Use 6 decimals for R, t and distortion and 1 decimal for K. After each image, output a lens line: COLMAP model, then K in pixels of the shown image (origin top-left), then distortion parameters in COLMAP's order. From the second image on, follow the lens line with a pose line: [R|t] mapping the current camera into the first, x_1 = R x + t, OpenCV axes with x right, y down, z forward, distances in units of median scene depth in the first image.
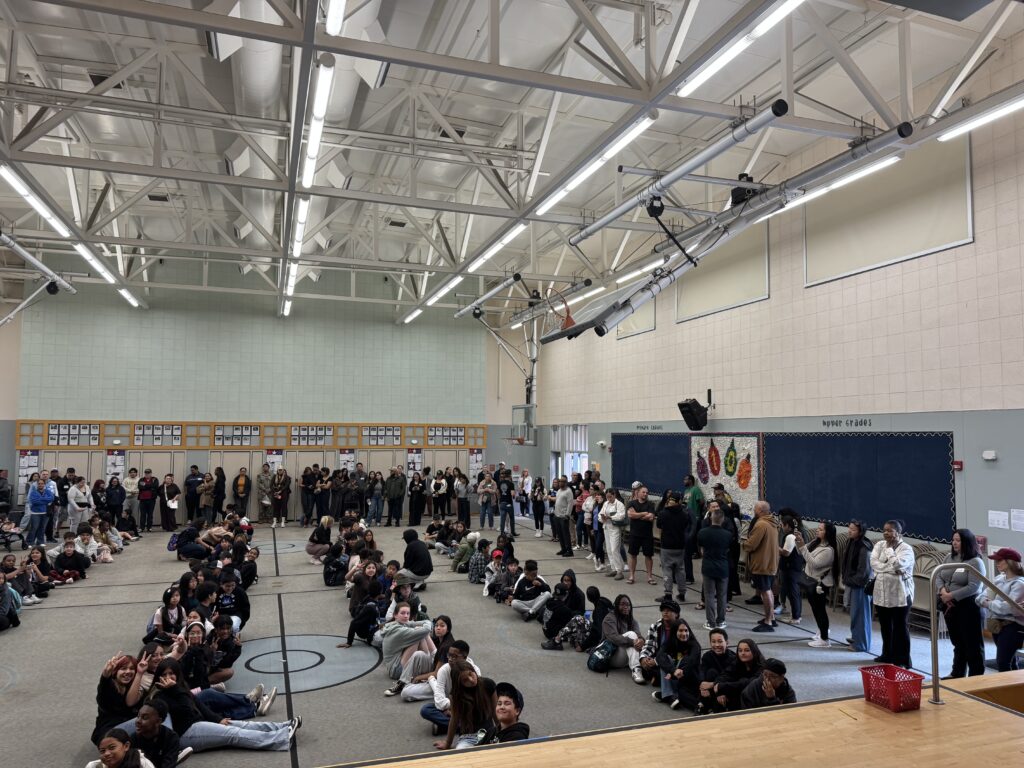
lens RADIAL K [[719.8, 0, 525.8], [0, 719.8, 396.6], [0, 0, 1]] dist [0.030937, -0.037572]
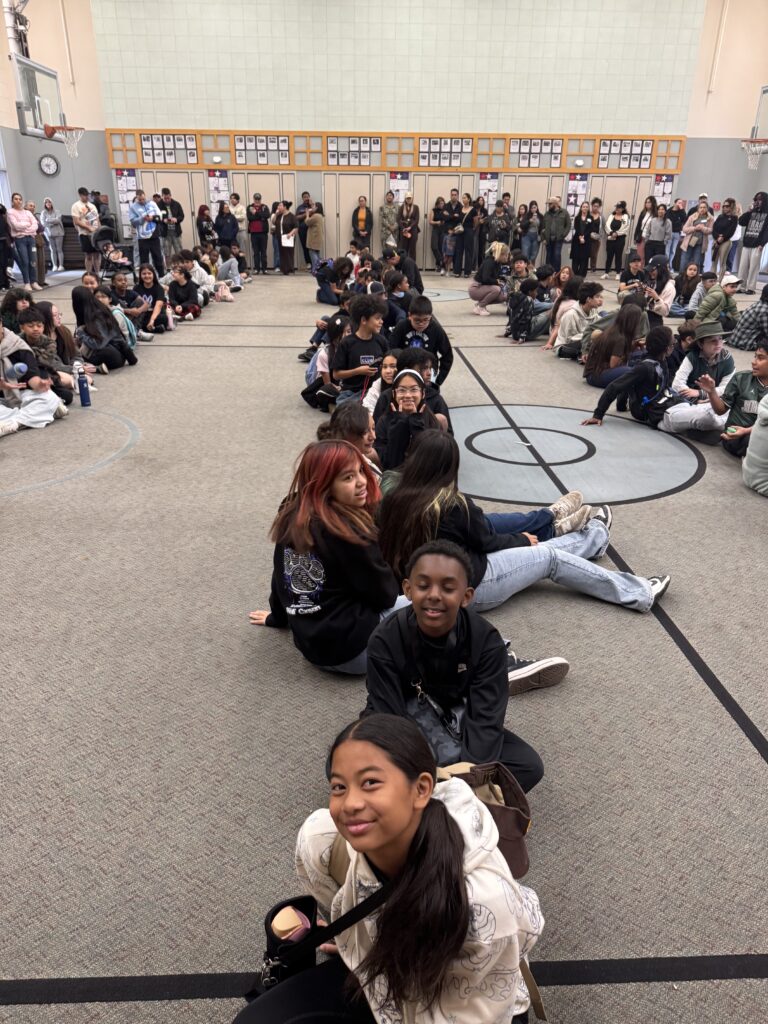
lens RADIAL K [[719.8, 0, 389.2], [0, 719.8, 518.6], [0, 0, 1]] dist [0.030937, -0.037572]
pose [[0.958543, 0.115906, -0.260309, -0.119660], [0.011791, 0.896616, 0.442652, 0.066263], [0.284703, -0.427370, 0.858079, 0.183520]]
